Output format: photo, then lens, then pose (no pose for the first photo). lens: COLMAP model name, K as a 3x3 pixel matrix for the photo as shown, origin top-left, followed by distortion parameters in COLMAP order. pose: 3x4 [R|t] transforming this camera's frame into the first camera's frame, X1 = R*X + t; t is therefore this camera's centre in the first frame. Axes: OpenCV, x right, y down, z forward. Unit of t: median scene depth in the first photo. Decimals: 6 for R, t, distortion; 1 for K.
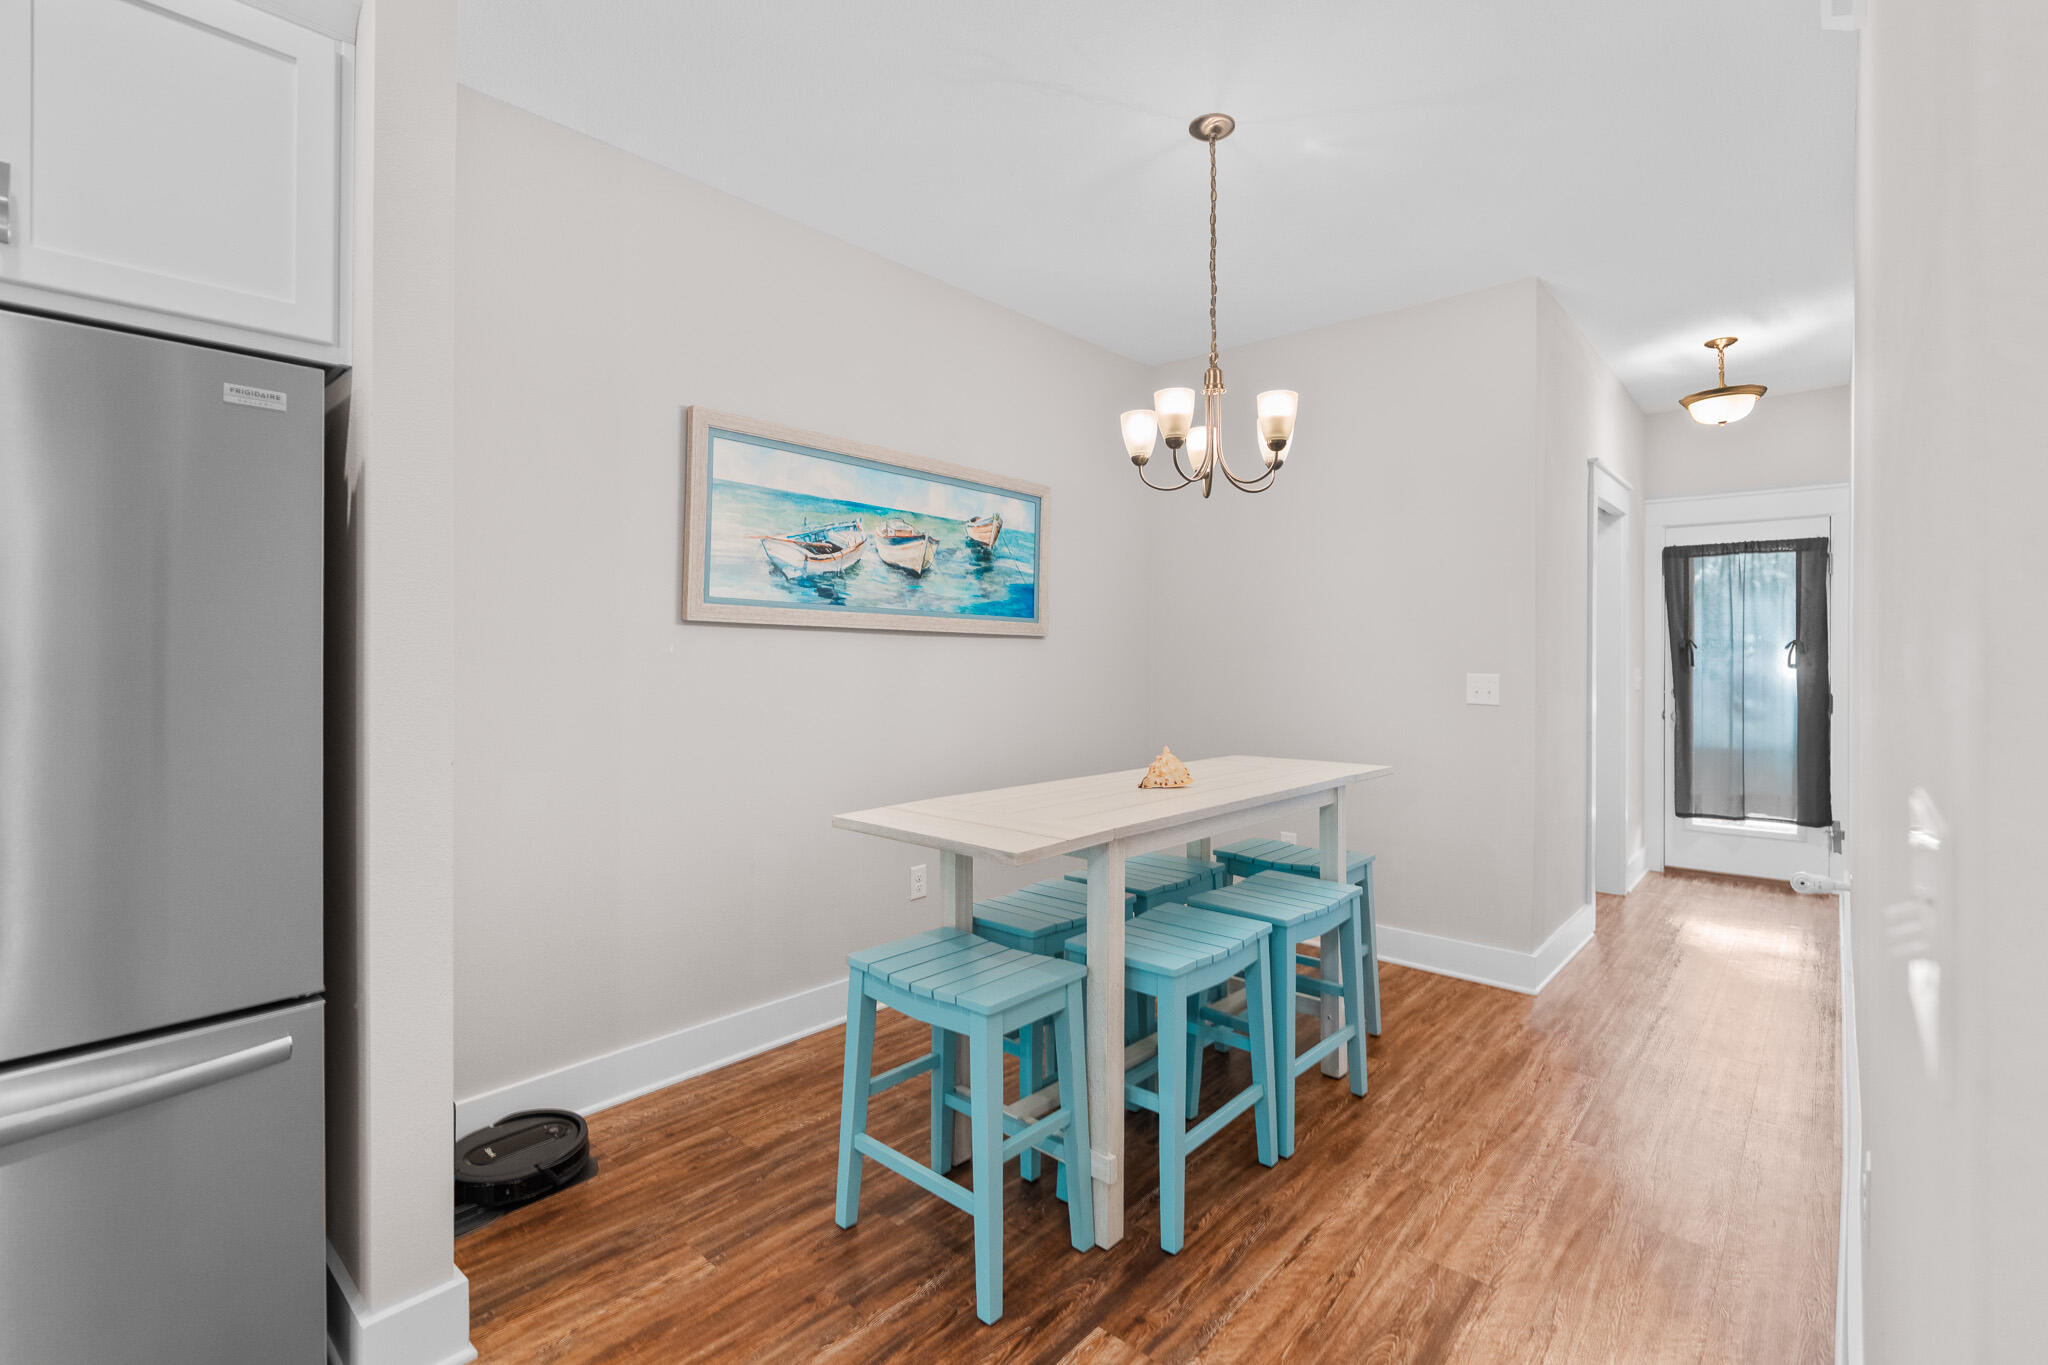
lens RADIAL K [[928.4, 0, 1022.3], [0, 928.4, 663.7], [0, 0, 1]] dist [-0.003234, 0.000471]
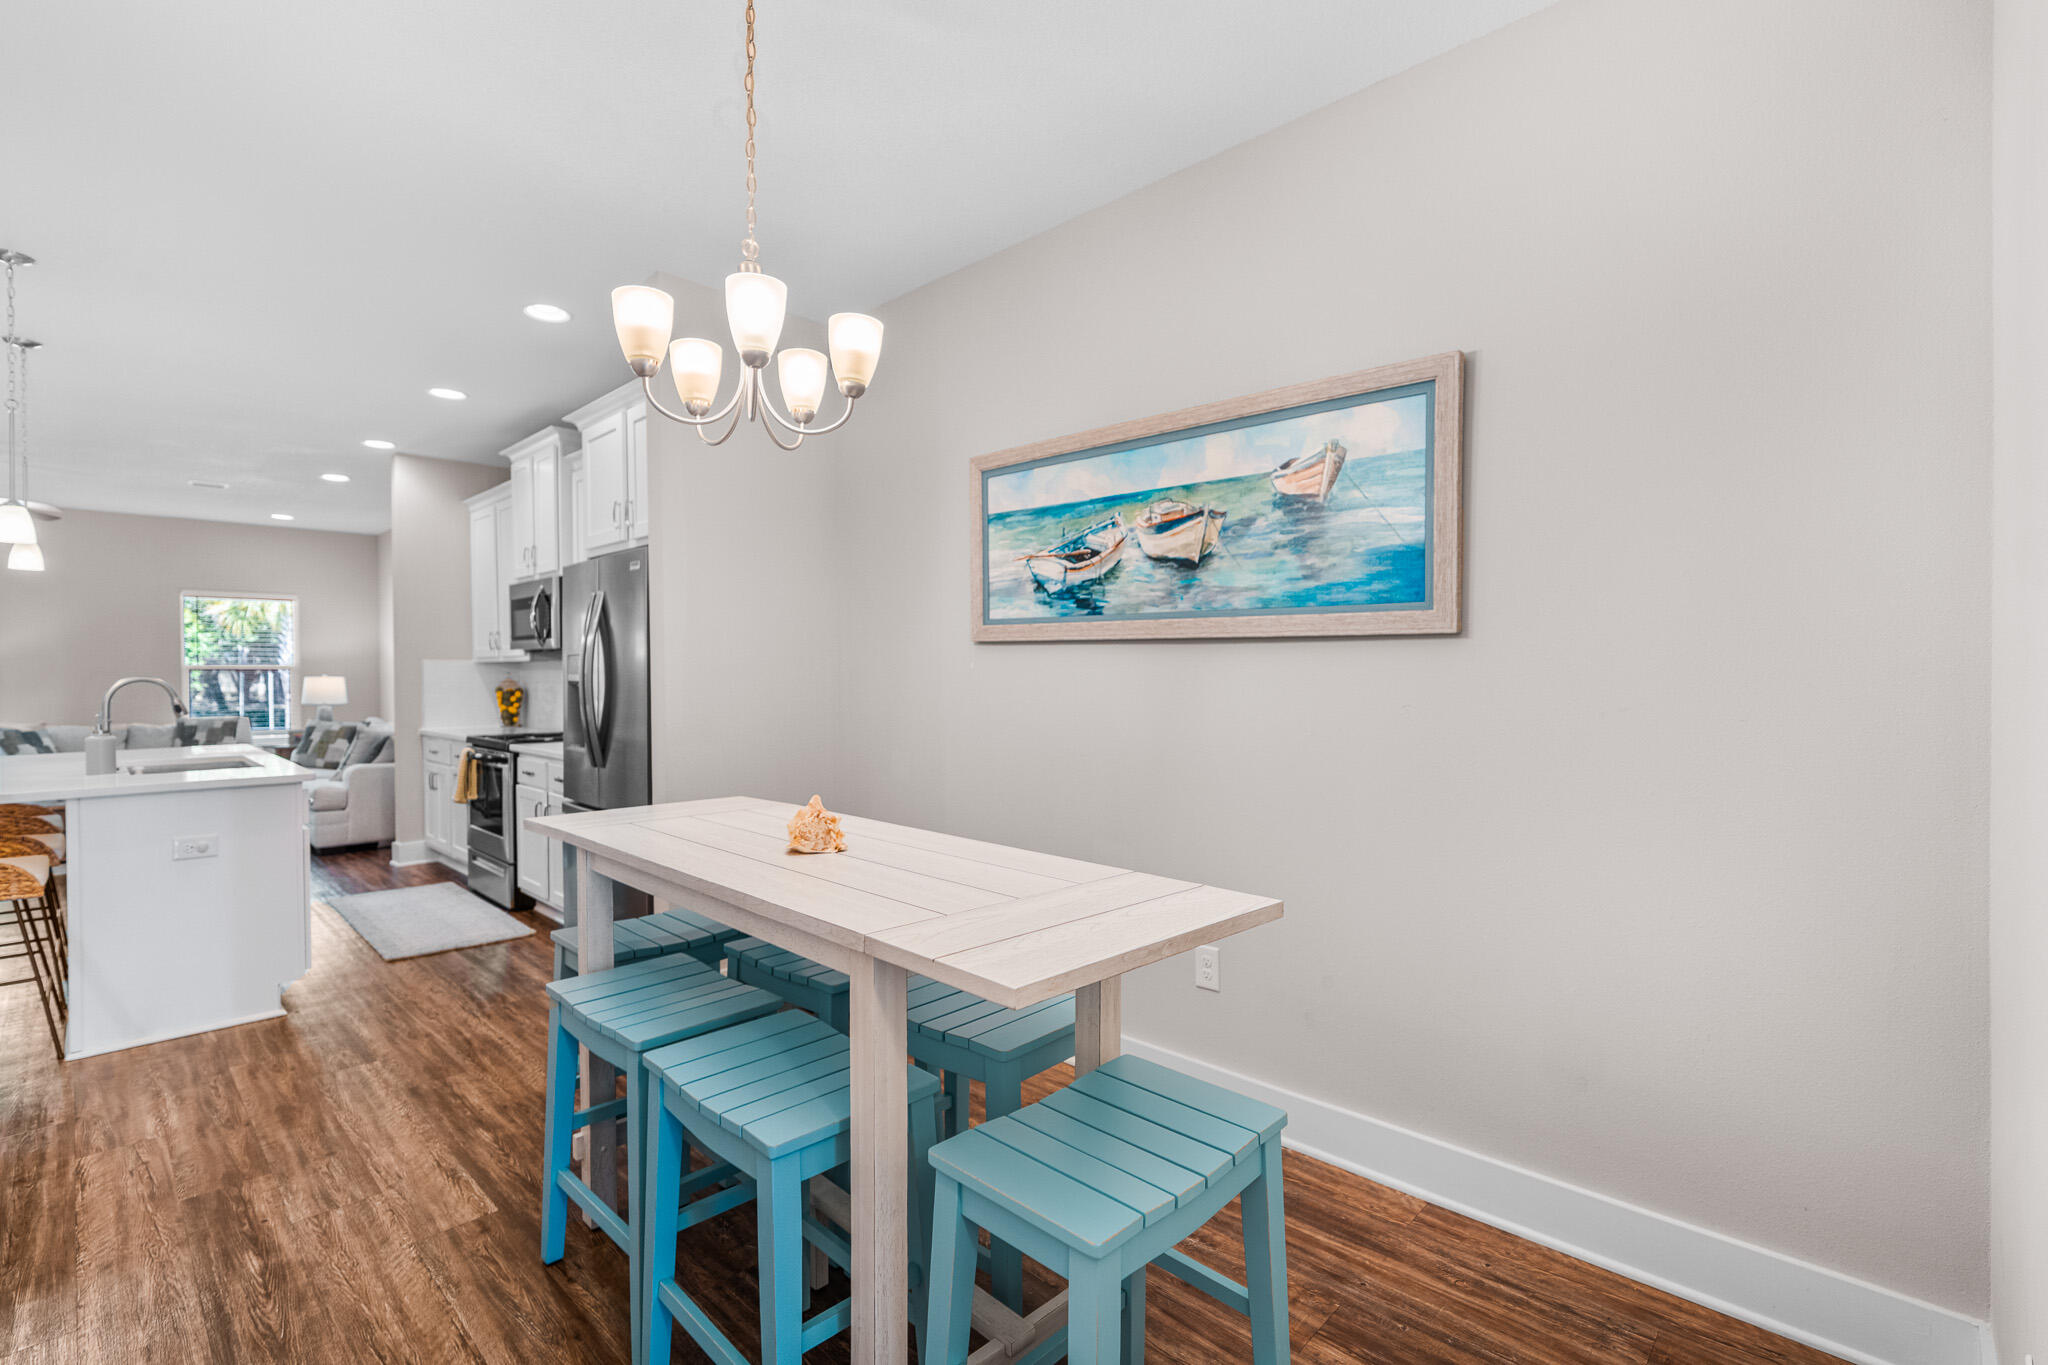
lens RADIAL K [[928.4, 0, 1022.3], [0, 928.4, 663.7], [0, 0, 1]] dist [-0.003234, 0.000471]
pose [[-0.044137, 0.001482, -0.999024, 0.737170], [0.004408, 0.999989, 0.001289, -0.017121], [0.999016, -0.004347, -0.044143, 0.998158]]
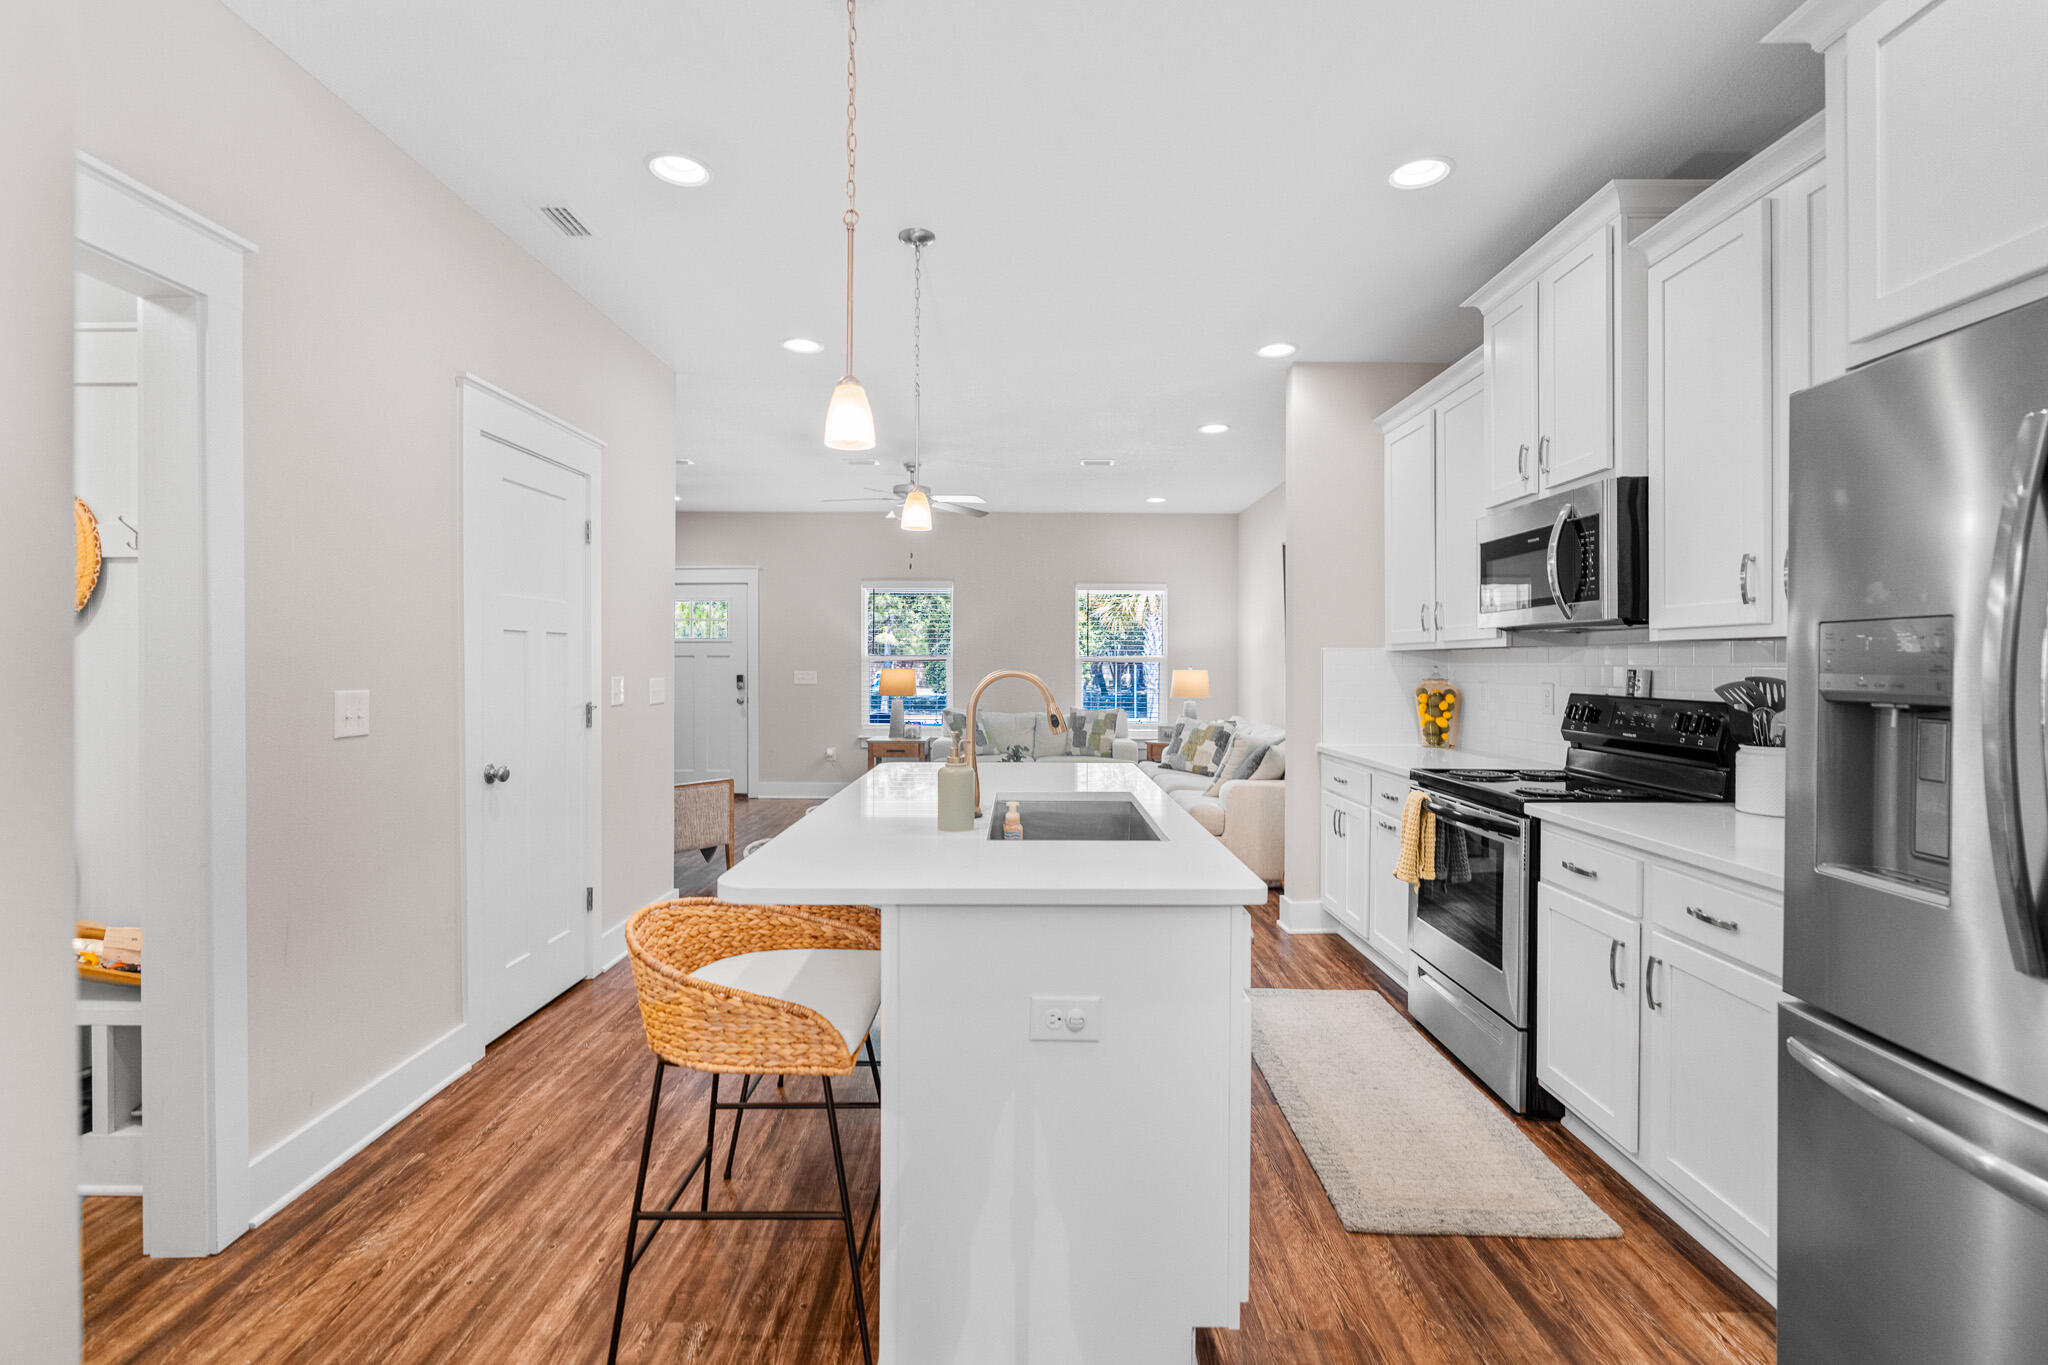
lens RADIAL K [[928.4, 0, 1022.3], [0, 928.4, 663.7], [0, 0, 1]] dist [-0.003234, 0.000471]
pose [[-0.747492, 0.000809, -0.664271, 0.093133], [-0.003130, 0.999984, 0.004740, -0.007901], [0.664264, 0.005623, -0.747477, 0.385955]]
